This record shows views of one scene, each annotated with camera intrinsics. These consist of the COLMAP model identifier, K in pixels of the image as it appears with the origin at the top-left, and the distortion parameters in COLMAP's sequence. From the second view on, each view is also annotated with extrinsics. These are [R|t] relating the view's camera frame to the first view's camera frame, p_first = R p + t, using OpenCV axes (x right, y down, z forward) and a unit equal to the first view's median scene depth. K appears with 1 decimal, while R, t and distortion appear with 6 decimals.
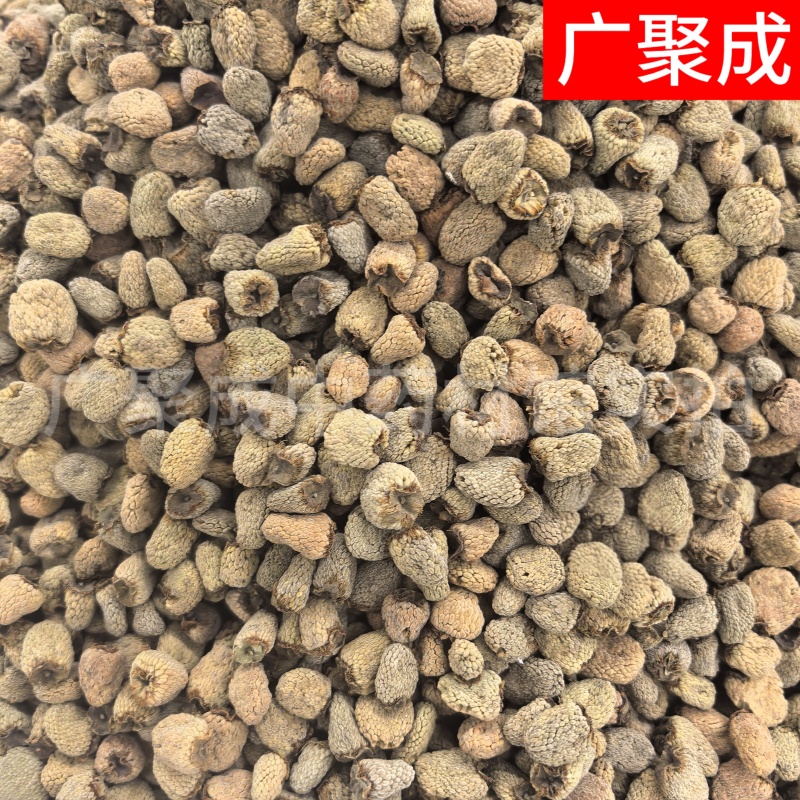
lens RADIAL K [[844.2, 0, 400.0], [0, 844.2, 400.0], [0, 0, 1]] dist [-0.009235, -0.054802]
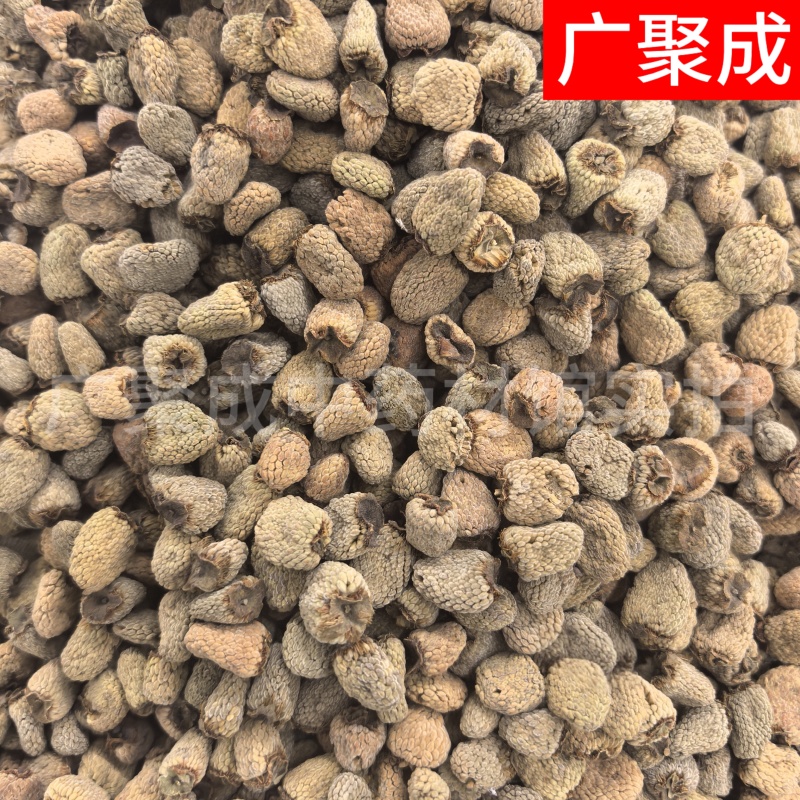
lens RADIAL K [[844.2, 0, 400.0], [0, 844.2, 400.0], [0, 0, 1]] dist [-0.009235, -0.054802]
pose [[0.999726, -0.018482, -0.014367, 0.066743], [0.018008, 0.999311, -0.032468, -0.055749], [0.014957, 0.032201, 0.999370, 0.143583]]
